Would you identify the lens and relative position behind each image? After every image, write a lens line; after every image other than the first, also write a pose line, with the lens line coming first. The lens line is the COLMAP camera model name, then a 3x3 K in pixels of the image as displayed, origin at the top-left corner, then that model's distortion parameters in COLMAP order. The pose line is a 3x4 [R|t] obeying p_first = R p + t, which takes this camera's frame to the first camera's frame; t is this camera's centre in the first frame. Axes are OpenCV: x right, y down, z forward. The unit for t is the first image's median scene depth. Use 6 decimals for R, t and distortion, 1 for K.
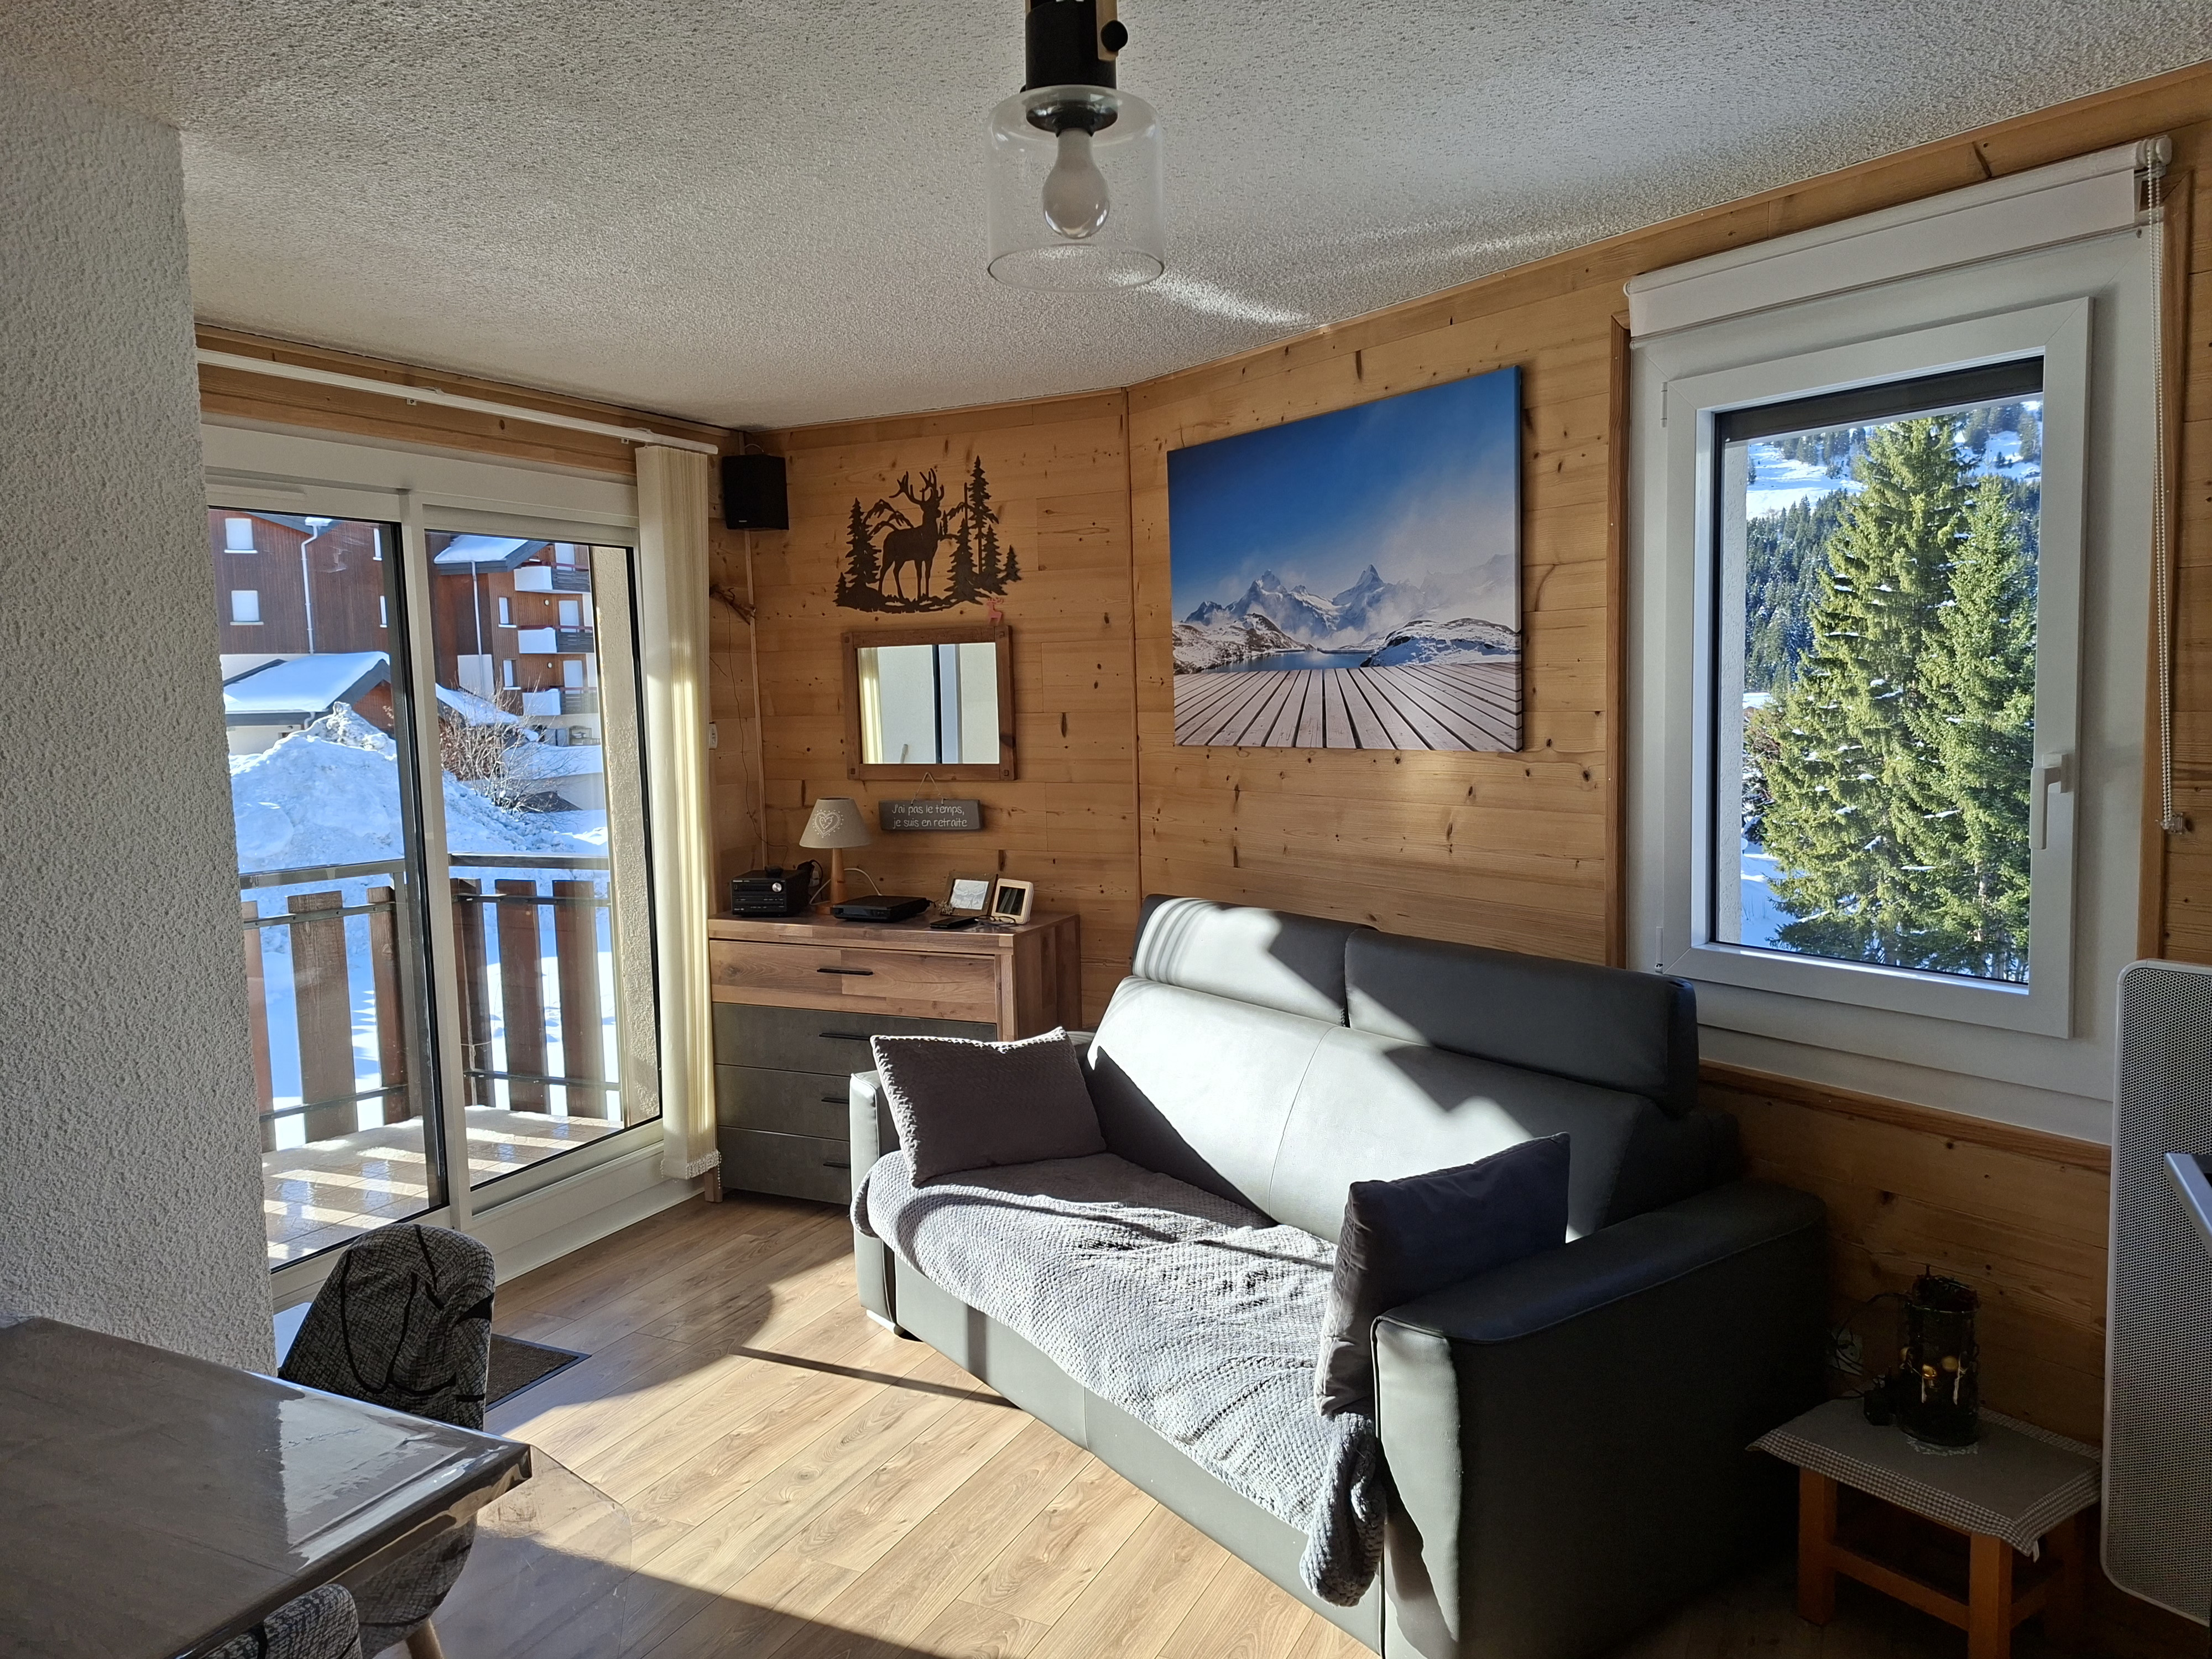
lens RADIAL K [[1534.3, 0, 1141.6], [0, 1534.3, 832.2], [0, 0, 1]] dist [0.089176, -0.071591]
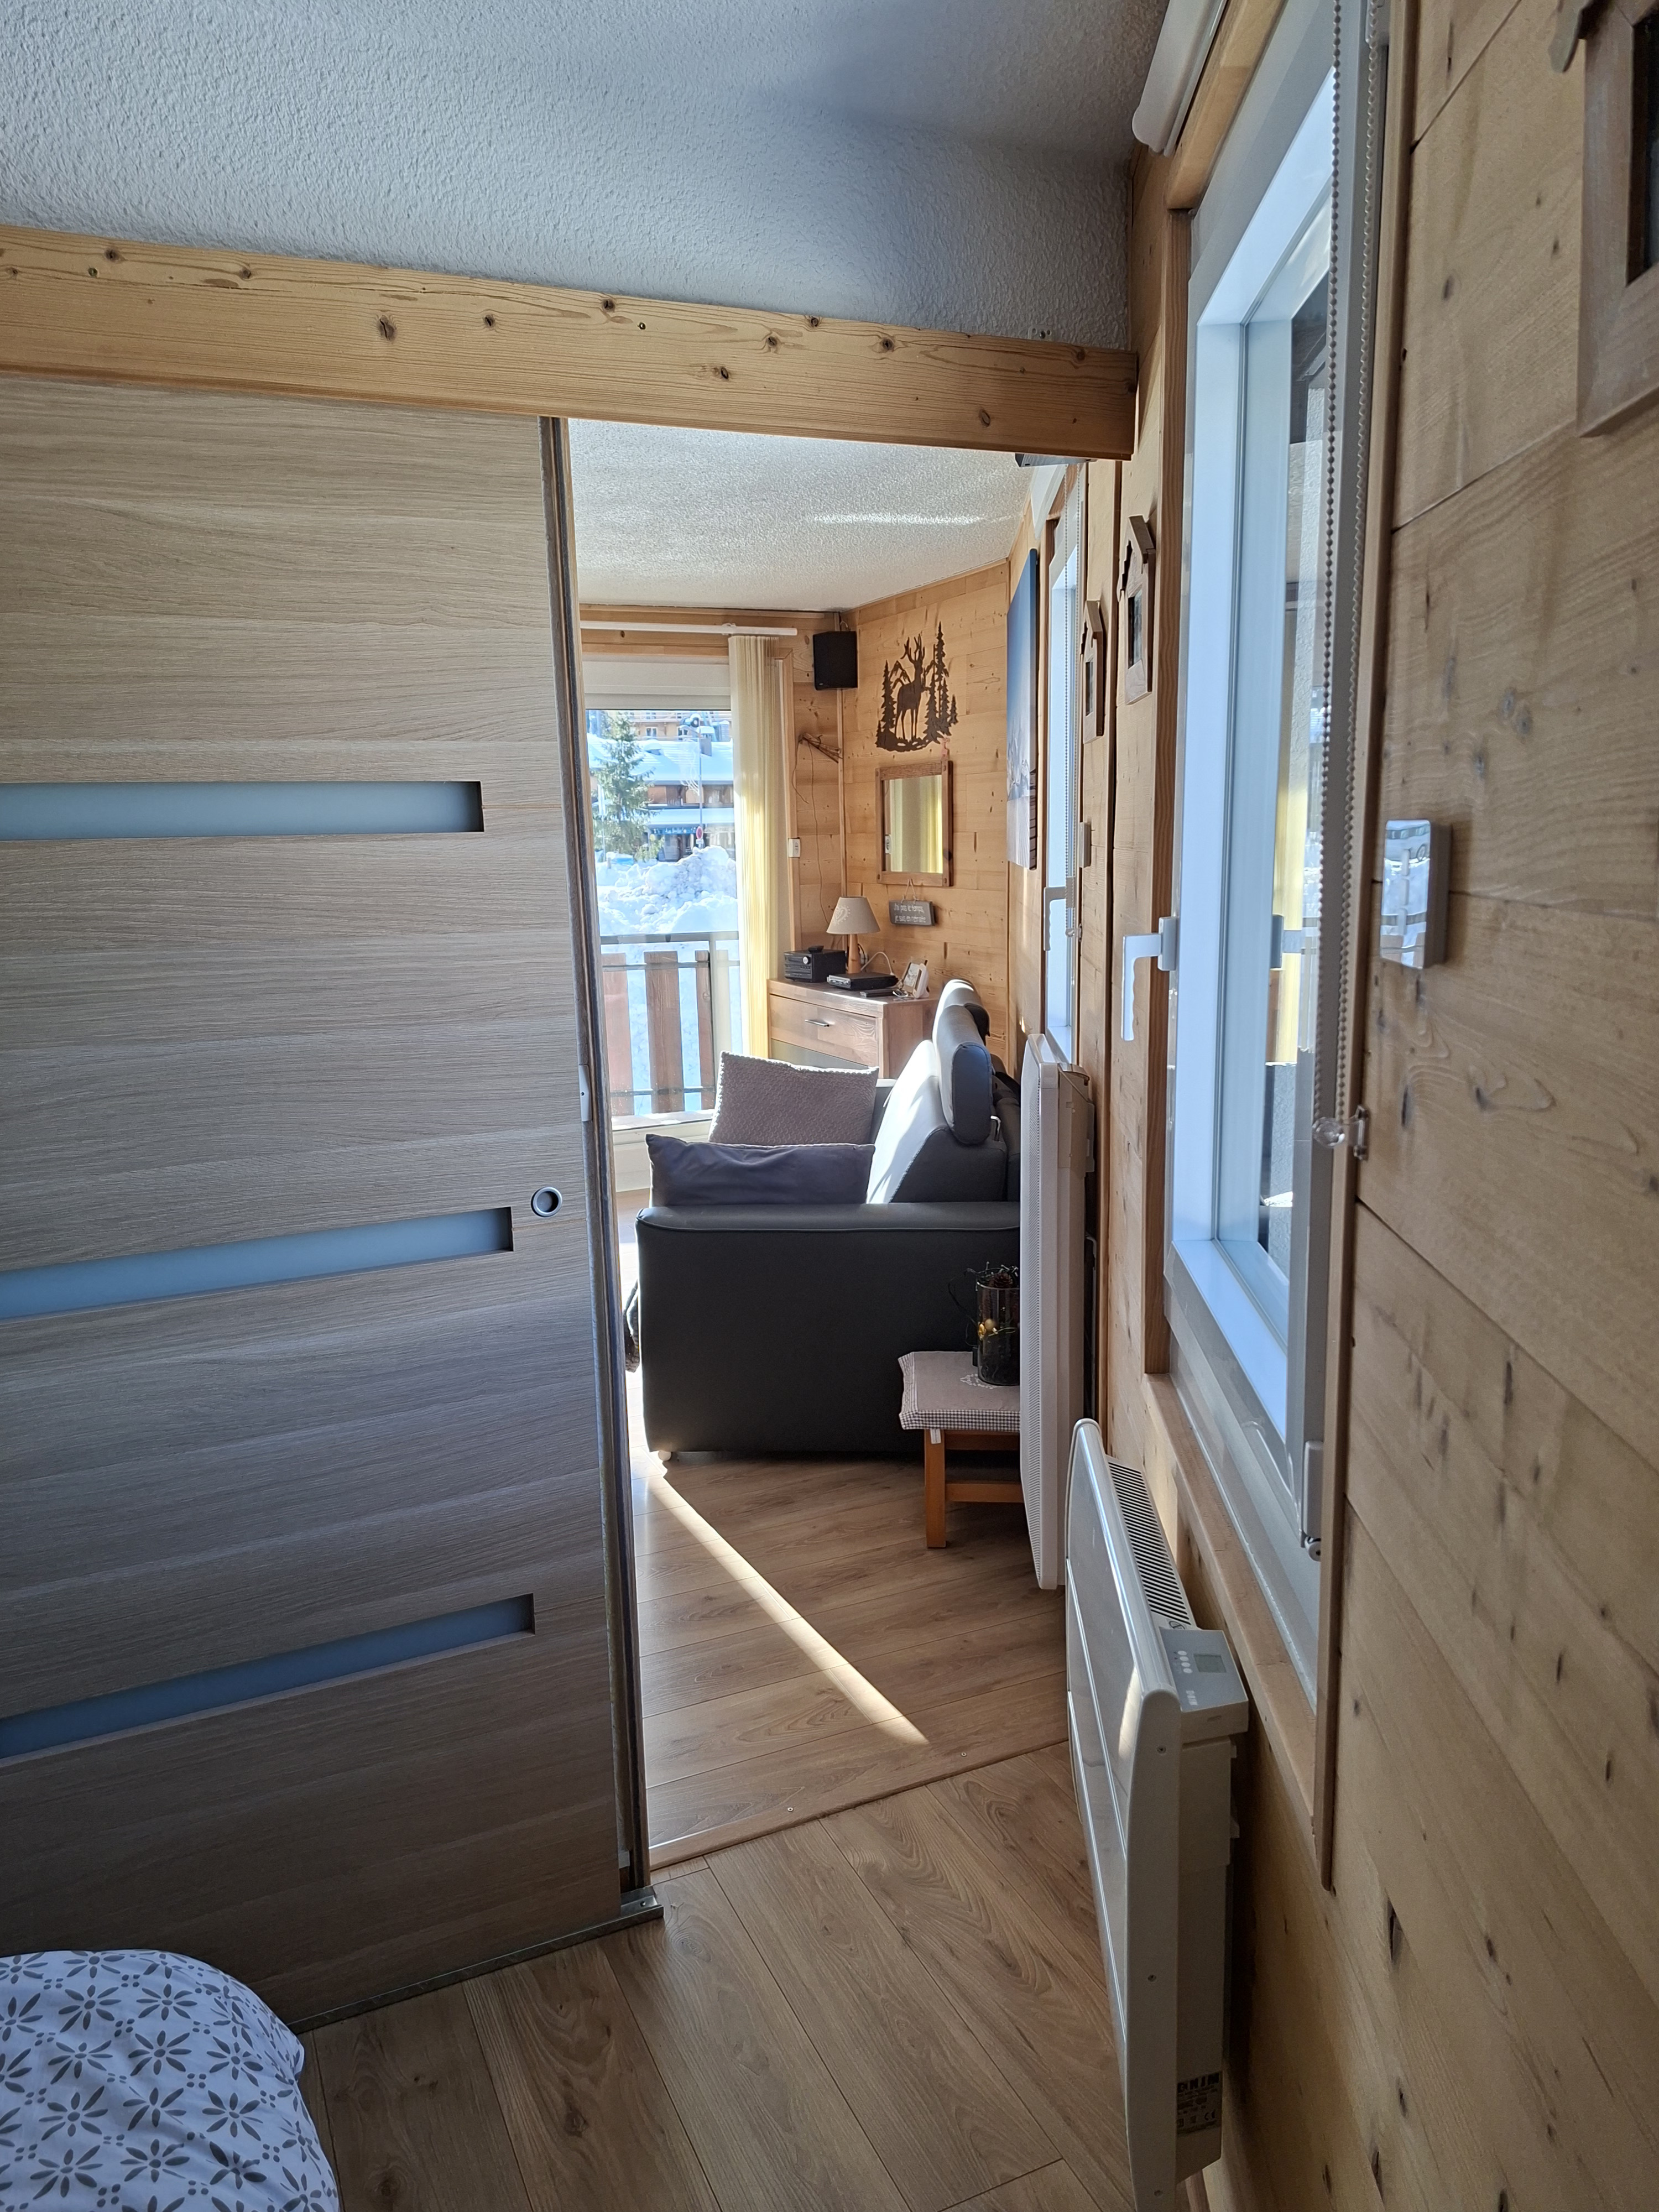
lens RADIAL K [[1534.3, 0, 813.4], [0, 1534.3, 1143.2], [0, 0, 1]] dist [0.089176, -0.071591]
pose [[0.753380, 0.138601, -0.642813, 0.750595], [-0.058165, 0.987749, 0.144805, -0.002154], [0.655008, -0.071703, 0.752212, -0.045401]]
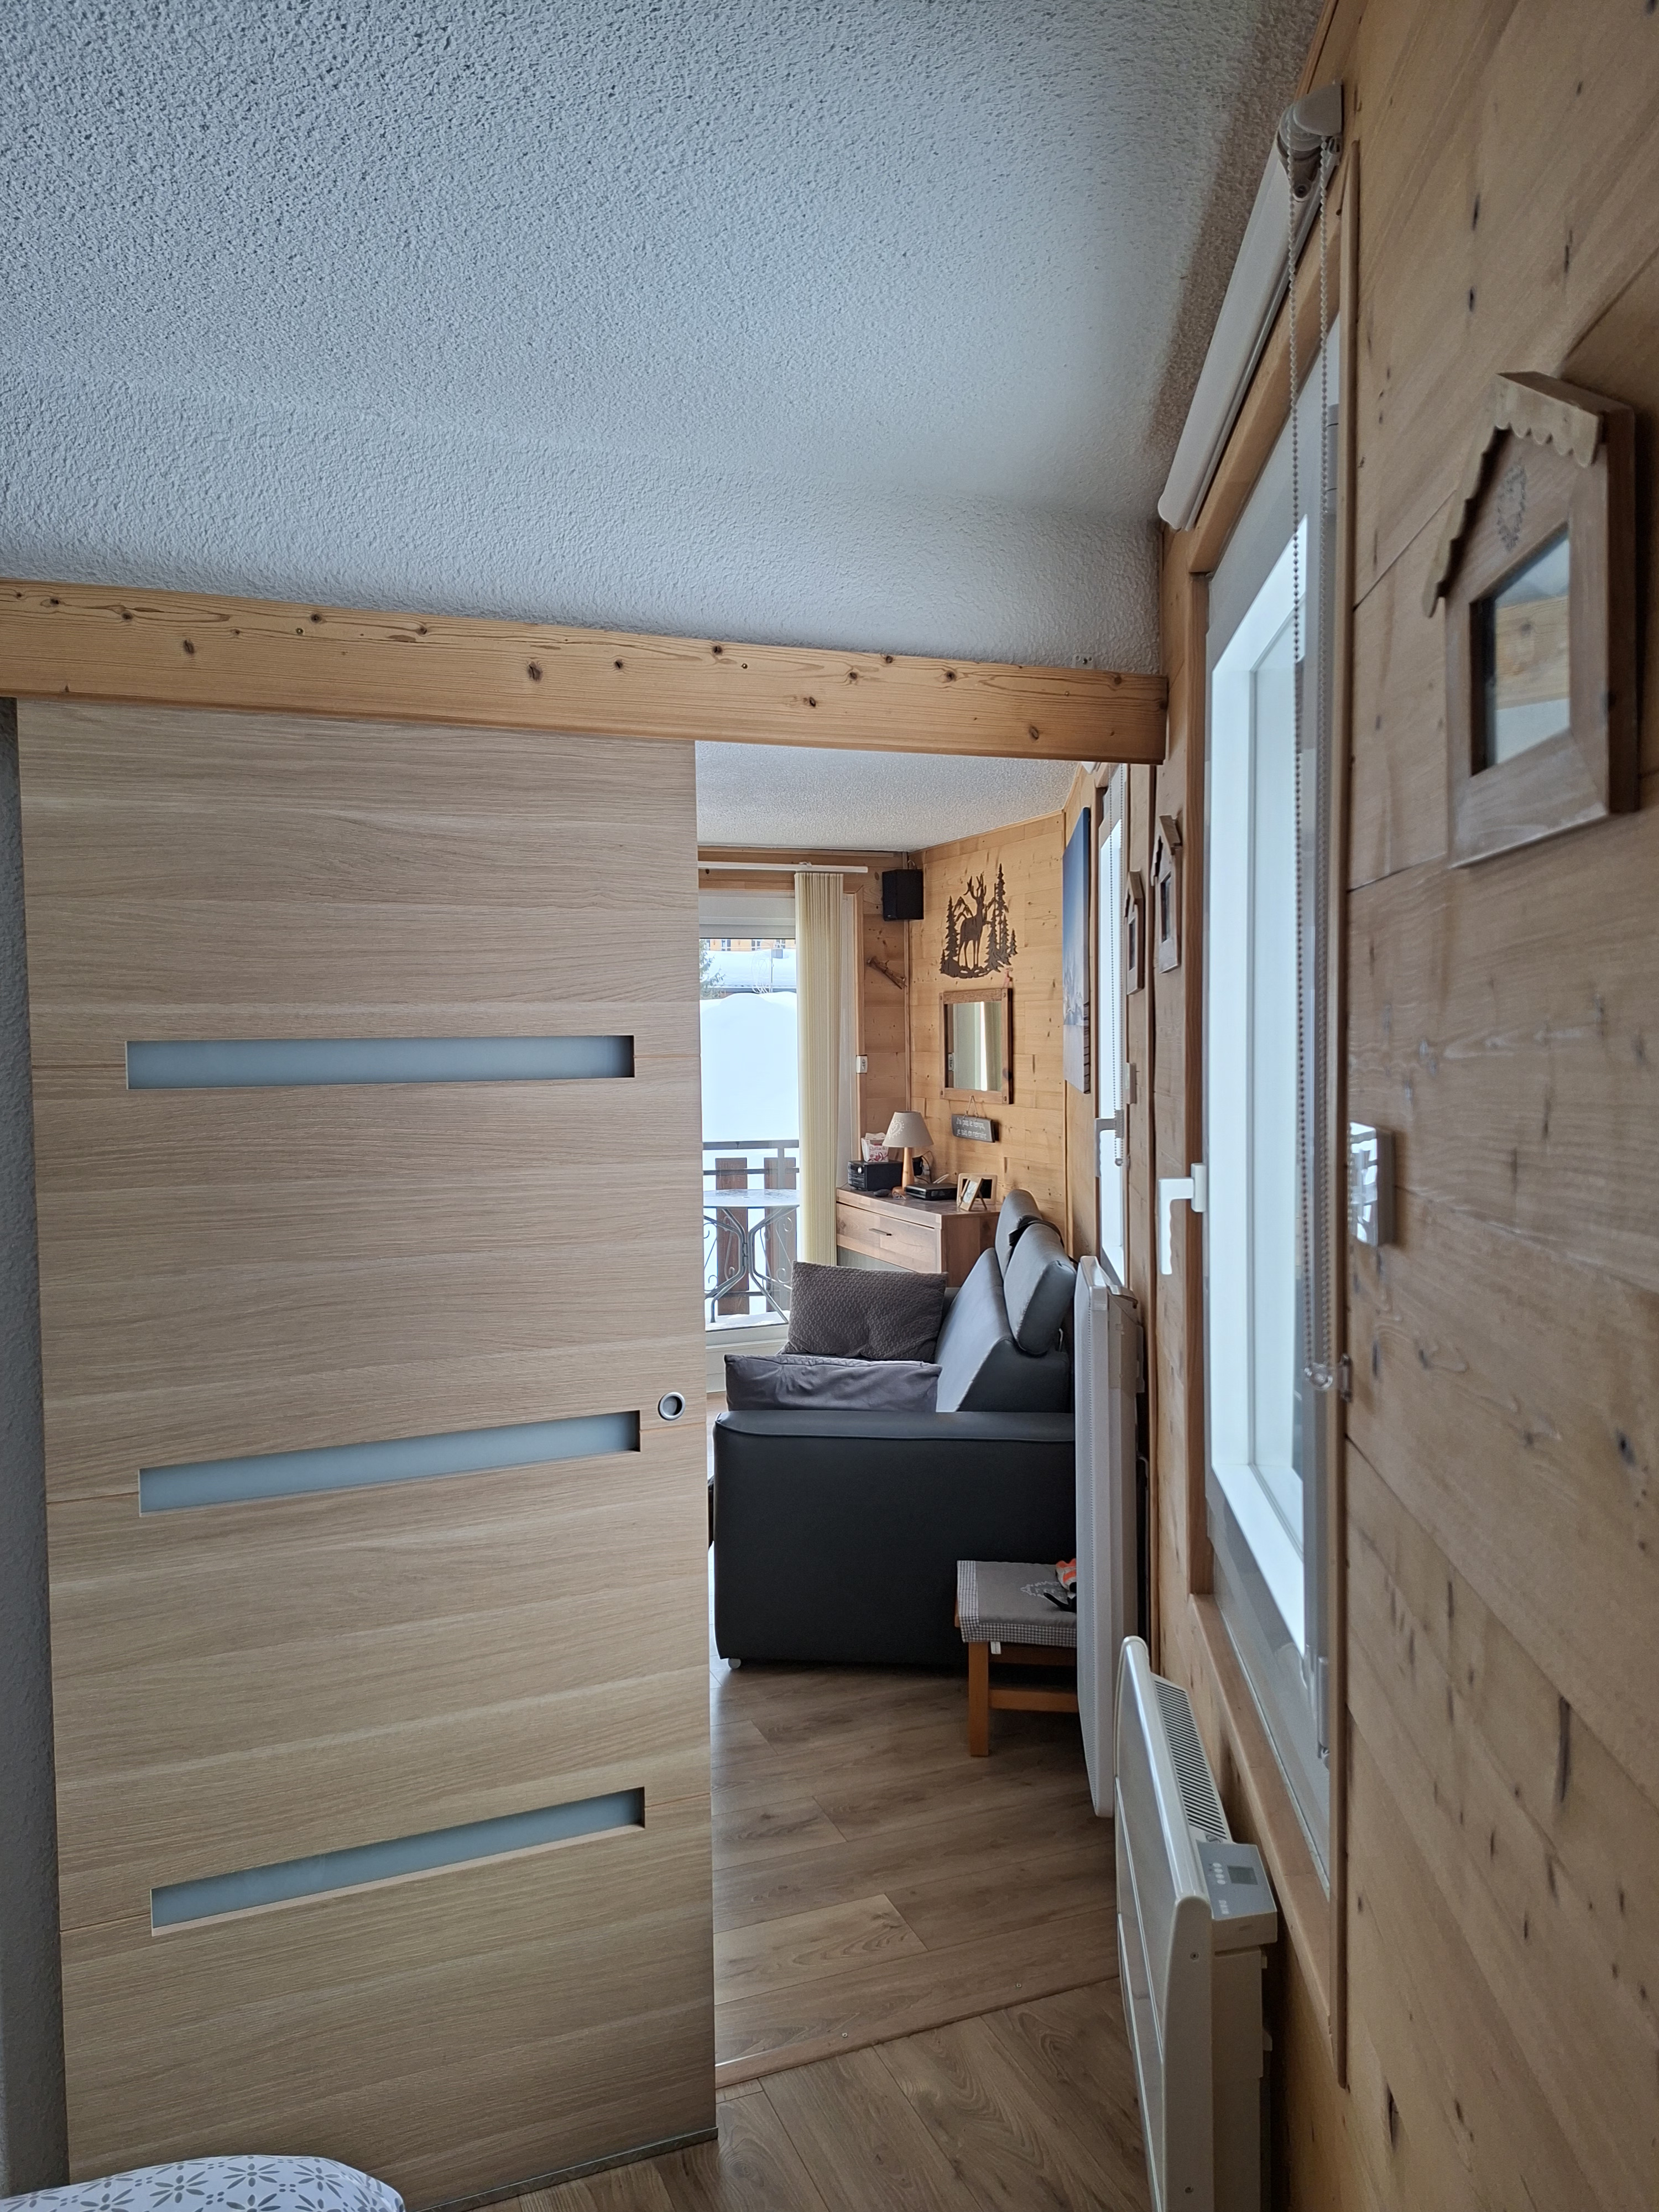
lens RADIAL K [[1534.3, 0, 804.4], [0, 1534.3, 1100.3], [0, 0, 1]] dist [0.089176, -0.071591]
pose [[0.720230, 0.047578, -0.692102, 0.781782], [-0.074219, 0.997204, -0.008683, -0.014324], [0.689754, 0.057621, 0.721748, -0.083416]]
